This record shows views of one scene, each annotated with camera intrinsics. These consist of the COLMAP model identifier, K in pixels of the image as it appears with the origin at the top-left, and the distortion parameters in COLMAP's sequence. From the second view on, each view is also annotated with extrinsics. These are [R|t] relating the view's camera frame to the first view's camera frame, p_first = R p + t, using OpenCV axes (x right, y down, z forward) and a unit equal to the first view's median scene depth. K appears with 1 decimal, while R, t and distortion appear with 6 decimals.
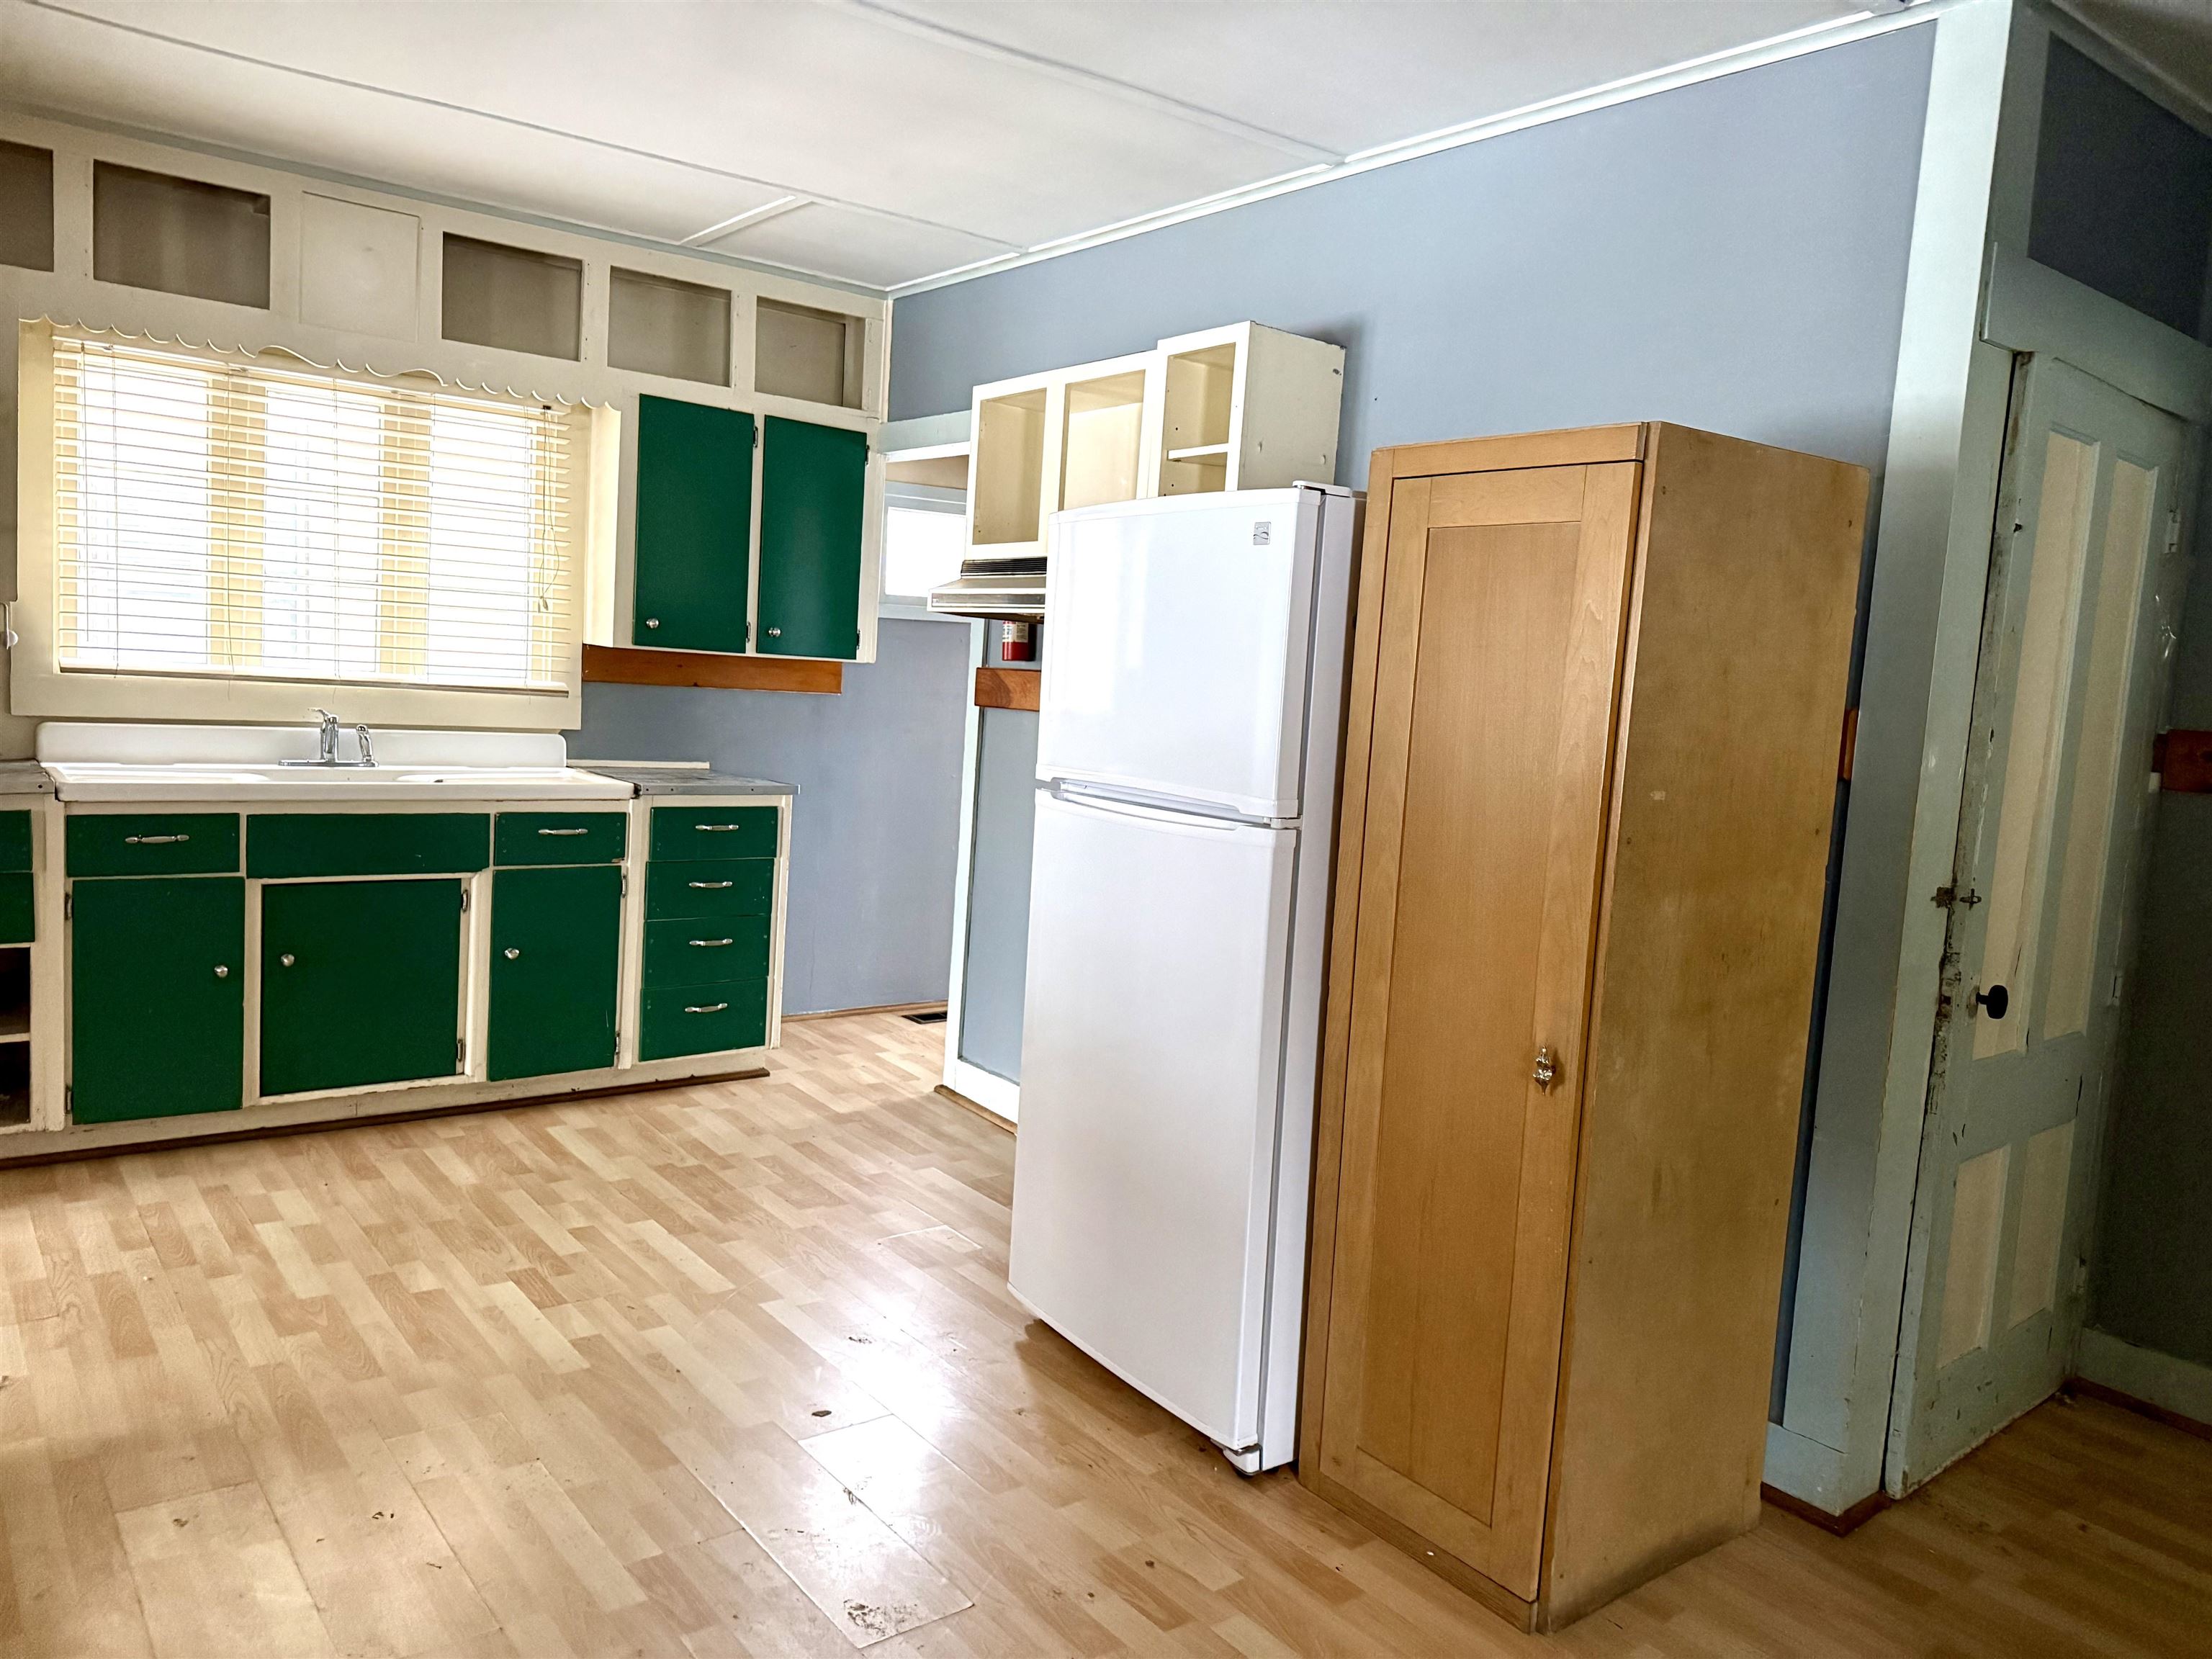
lens RADIAL K [[1550.2, 0, 1106.0], [0, 1550.2, 829.5], [0, 0, 1]] dist [0.066831, -0.085881]
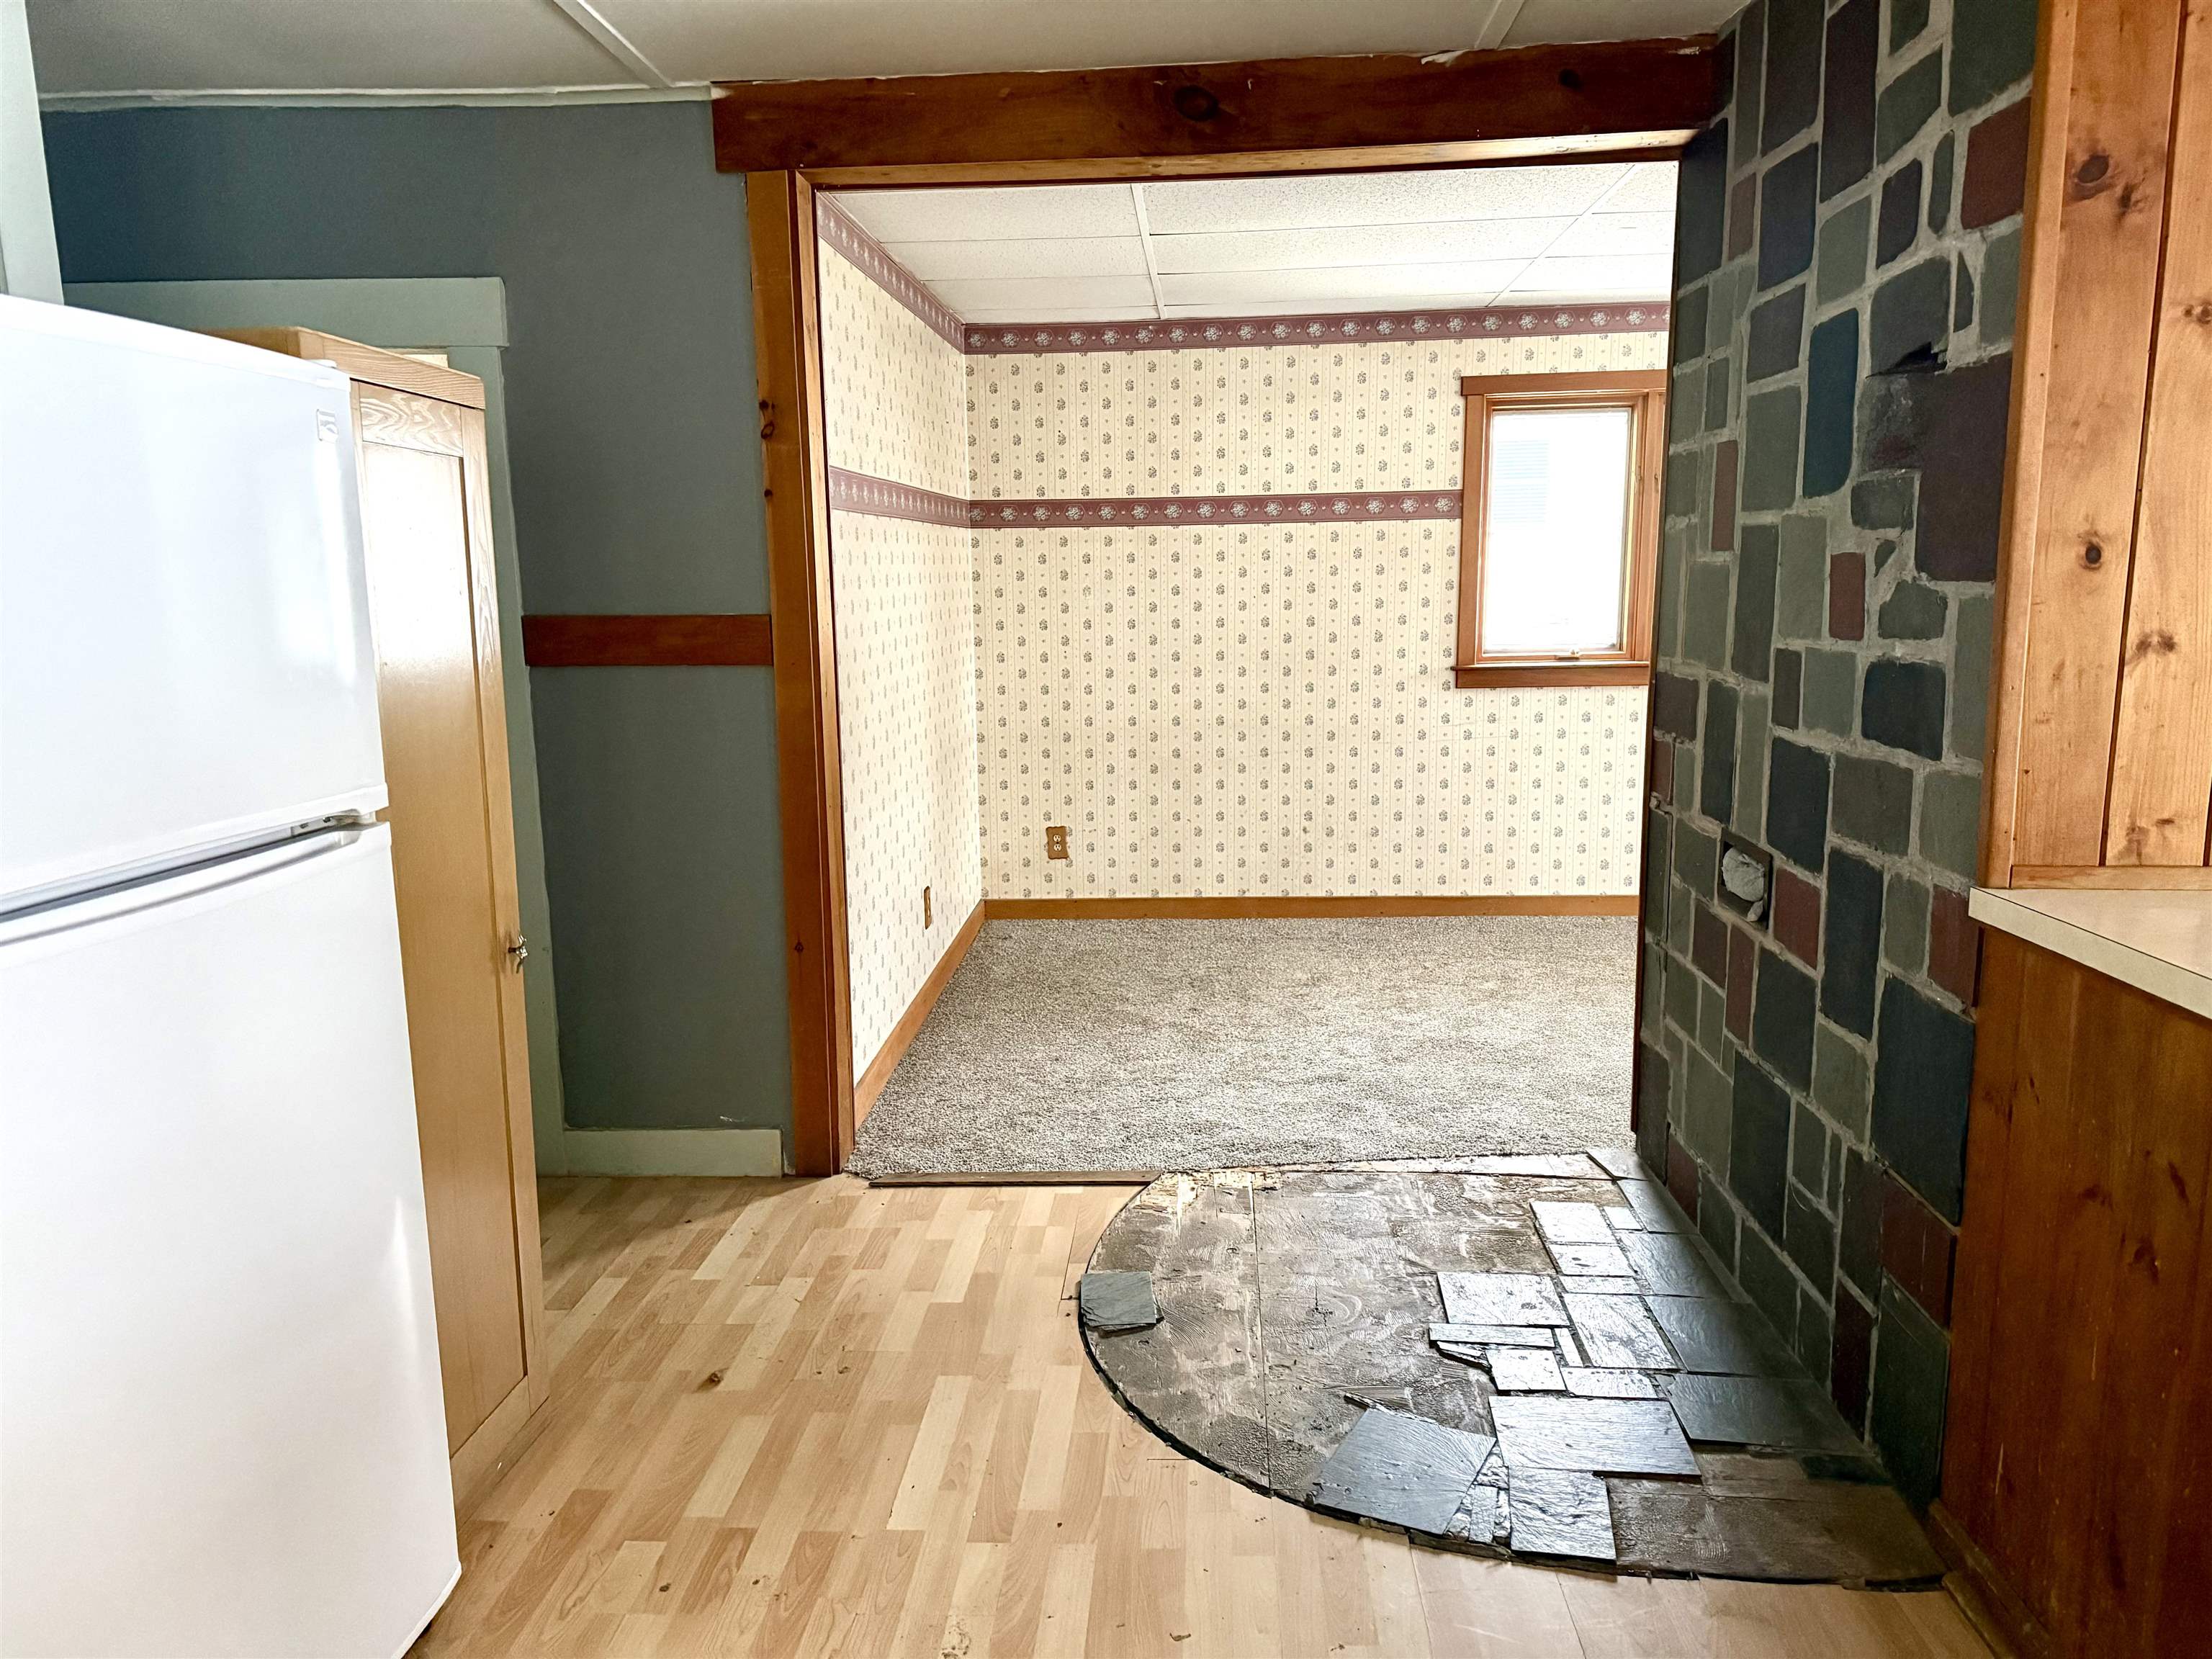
lens RADIAL K [[1540.0, 0, 1098.3], [0, 1540.0, 818.1], [0, 0, 1]] dist [0.147882, -0.194861]
pose [[-0.735034, -0.145363, 0.662265, -0.430220], [0.050278, 0.962374, 0.267038, -0.123464], [-0.676164, 0.229579, -0.700069, 0.834531]]
